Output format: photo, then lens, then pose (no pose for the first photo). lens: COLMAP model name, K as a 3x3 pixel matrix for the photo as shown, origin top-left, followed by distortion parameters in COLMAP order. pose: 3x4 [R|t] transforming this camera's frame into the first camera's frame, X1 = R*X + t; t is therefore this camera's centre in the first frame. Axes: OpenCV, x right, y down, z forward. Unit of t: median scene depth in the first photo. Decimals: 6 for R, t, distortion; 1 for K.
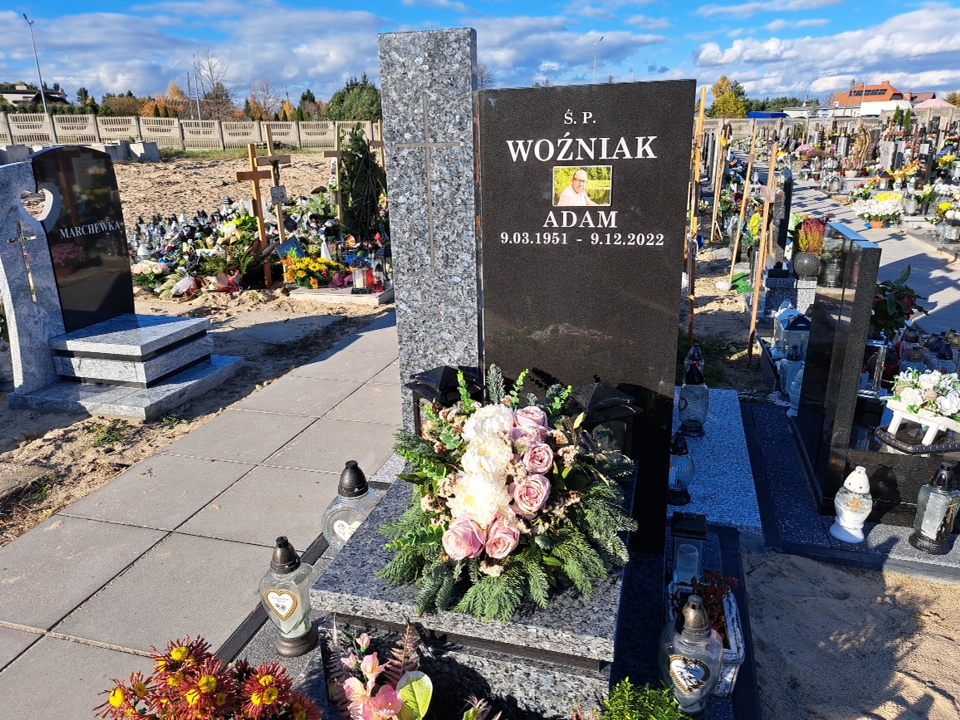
lens RADIAL K [[688.8, 0, 480.3], [0, 688.8, 368.1], [0, 0, 1]] dist [0.051280, -0.022237]
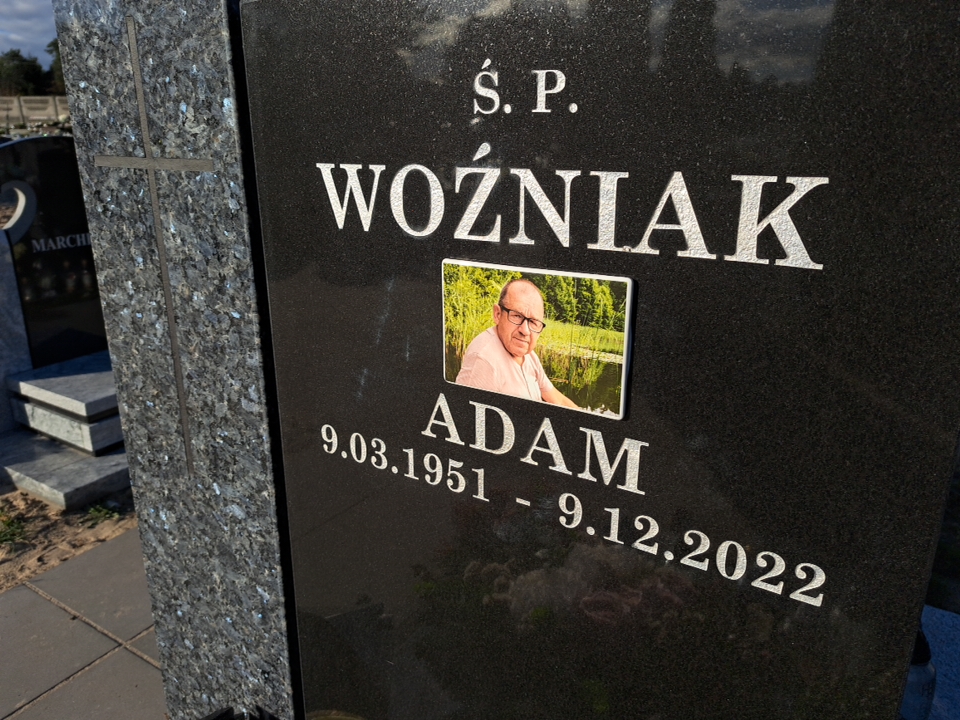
lens RADIAL K [[688.8, 0, 477.5], [0, 688.8, 350.8], [0, 0, 1]] dist [0.051280, -0.022237]
pose [[0.956214, 0.111366, -0.270651, 0.200708], [-0.115467, 0.993311, 0.000777, -0.251002], [0.268927, 0.030508, 0.962677, 0.715846]]
